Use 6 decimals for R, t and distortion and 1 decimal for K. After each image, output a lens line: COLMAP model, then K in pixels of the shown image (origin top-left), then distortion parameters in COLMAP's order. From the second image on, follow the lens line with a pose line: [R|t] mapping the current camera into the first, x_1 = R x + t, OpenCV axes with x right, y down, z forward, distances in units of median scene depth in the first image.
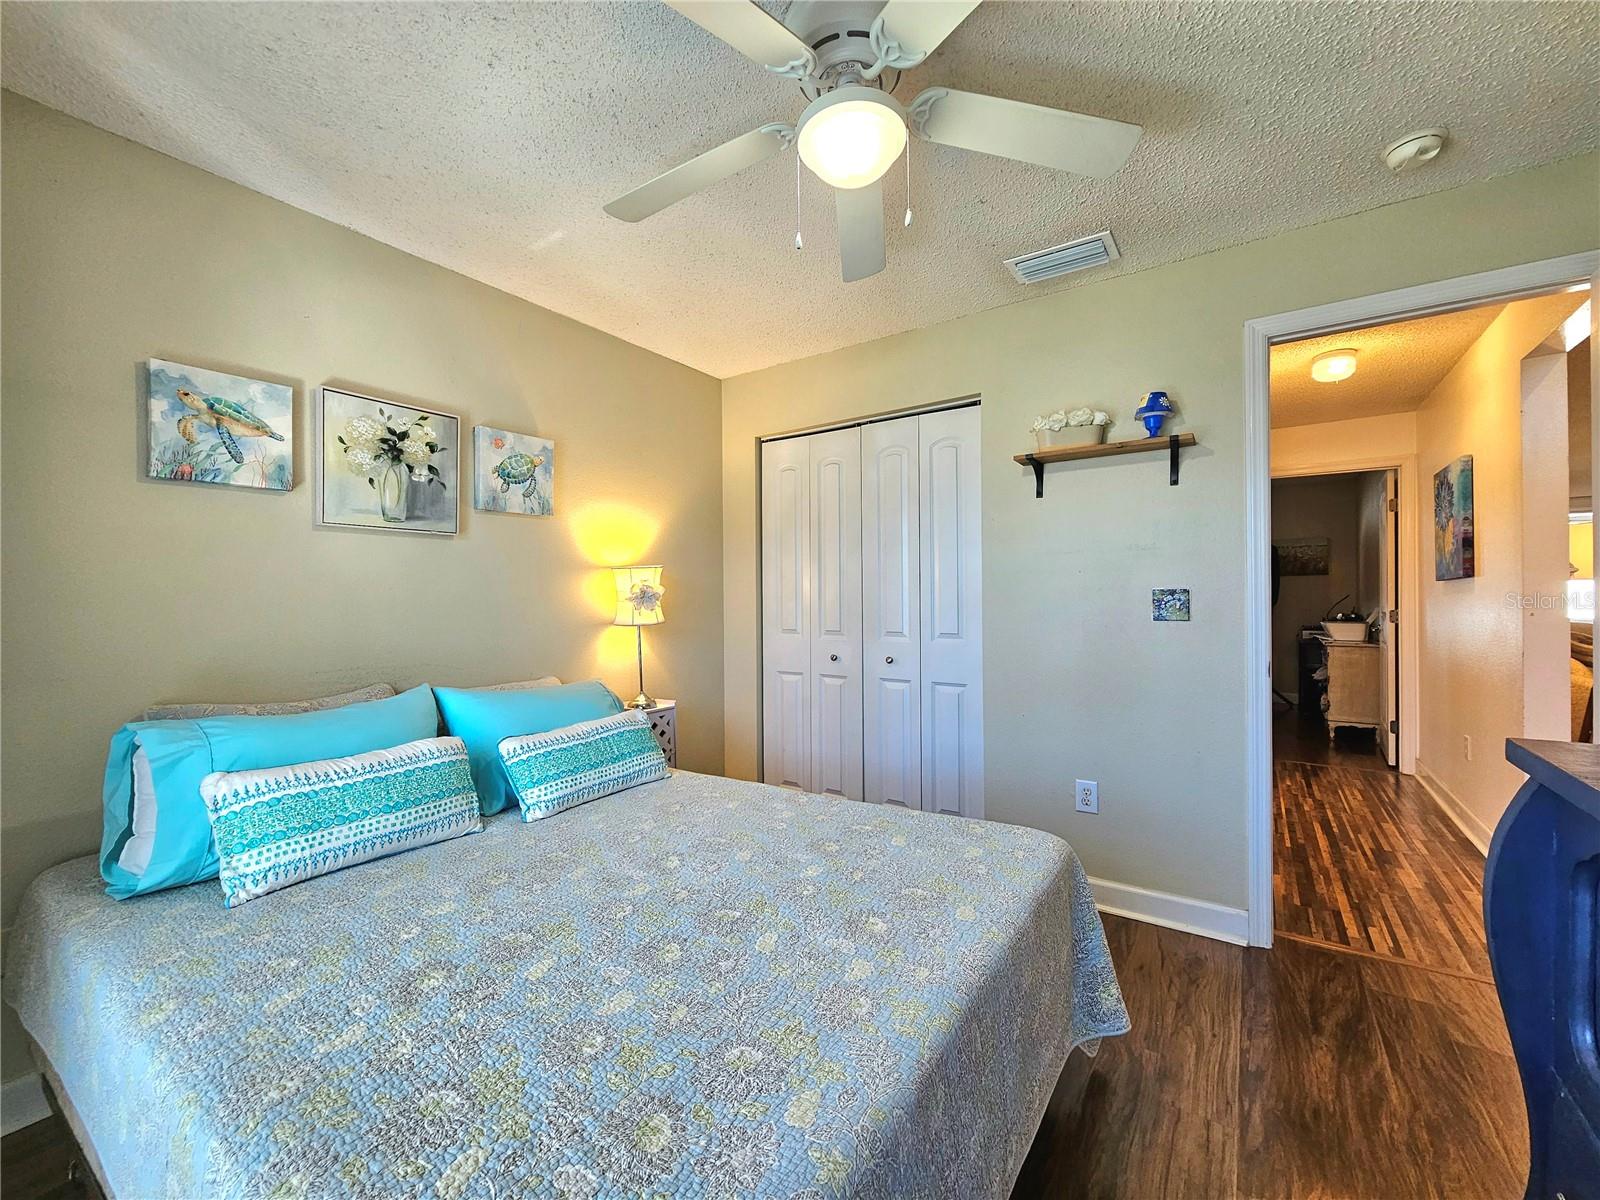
lens RADIAL K [[657.0, 0, 802.2], [0, 657.0, 596.9], [0, 0, 1]] dist [-0.001122, 0.000821]
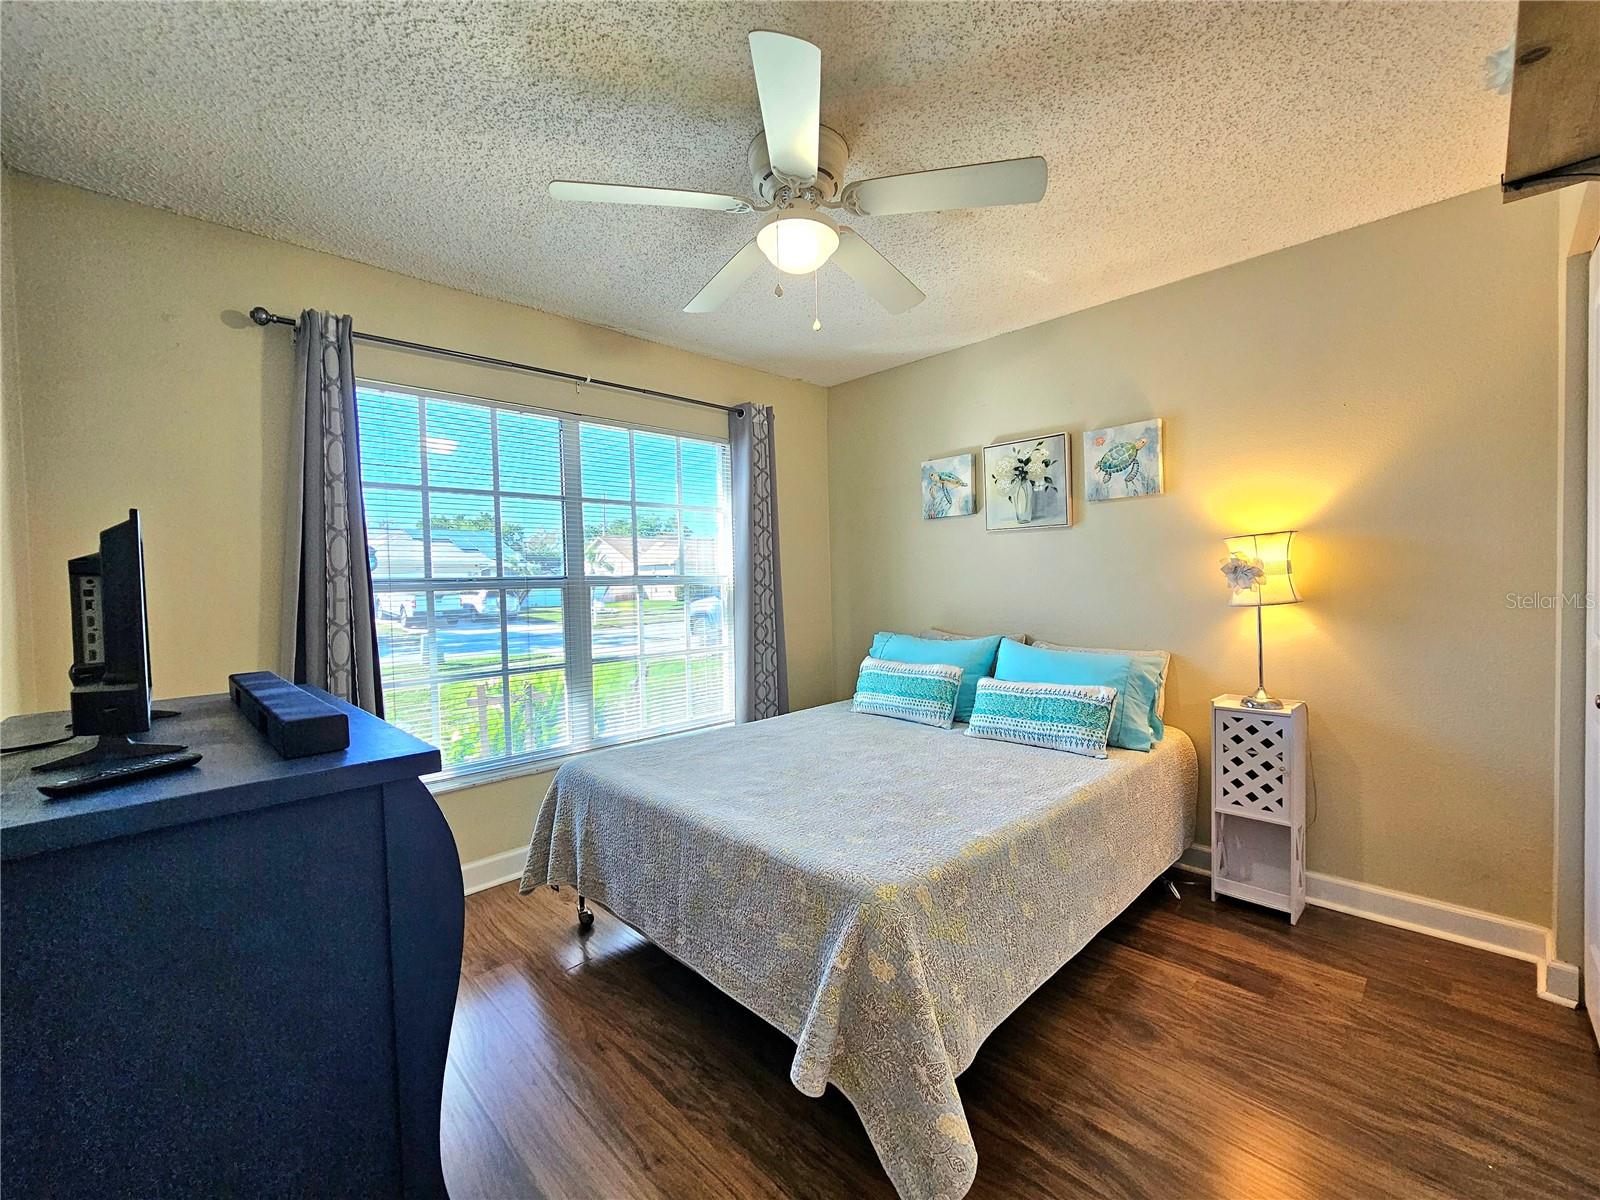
lens RADIAL K [[657.0, 0, 802.2], [0, 657.0, 596.9], [0, 0, 1]] dist [-0.001122, 0.000821]
pose [[-0.196286, 0.039843, -0.979737, 0.893536], [0.023775, 0.999074, 0.035866, -0.015490], [0.980258, -0.016253, -0.197052, 0.803892]]
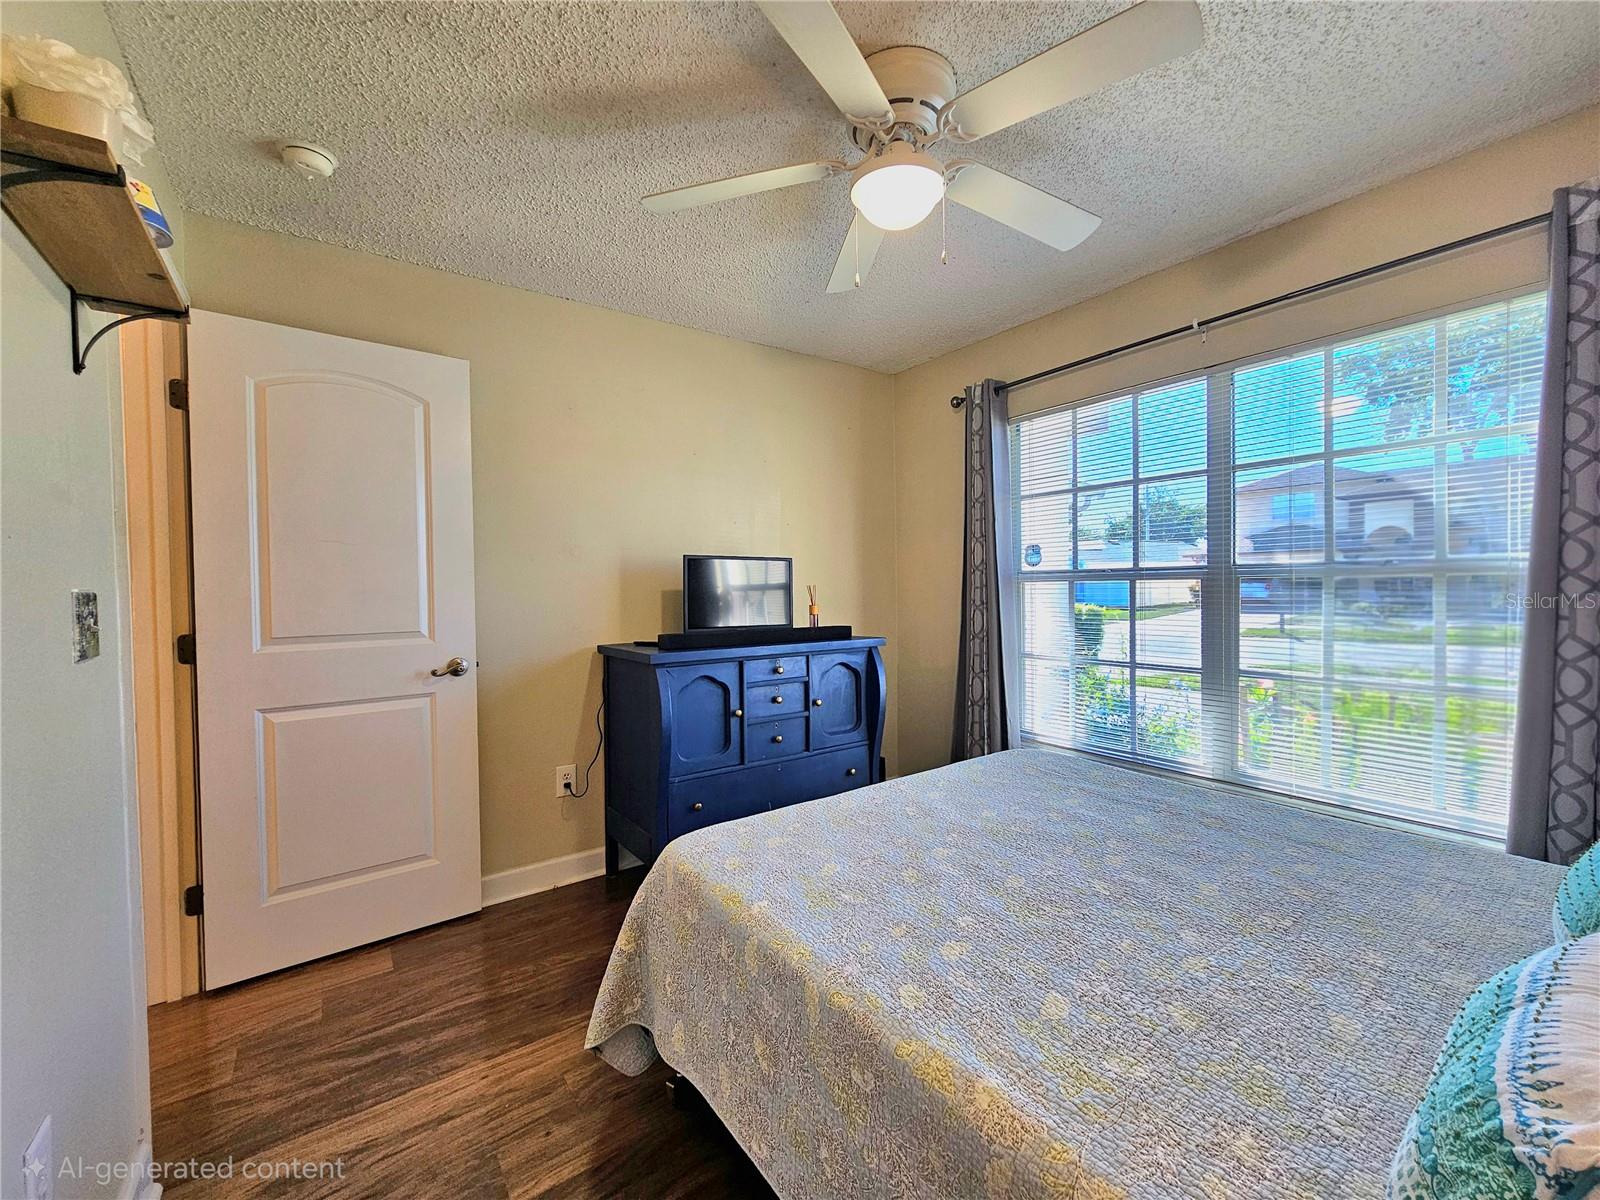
lens RADIAL K [[657.0, 0, 802.2], [0, 657.0, 596.9], [0, 0, 1]] dist [-0.001122, 0.000821]
pose [[-0.943051, 0.021448, 0.331955, -0.087575], [0.027522, 0.999529, 0.013607, -0.000486], [-0.331507, 0.021968, -0.943197, 1.380652]]
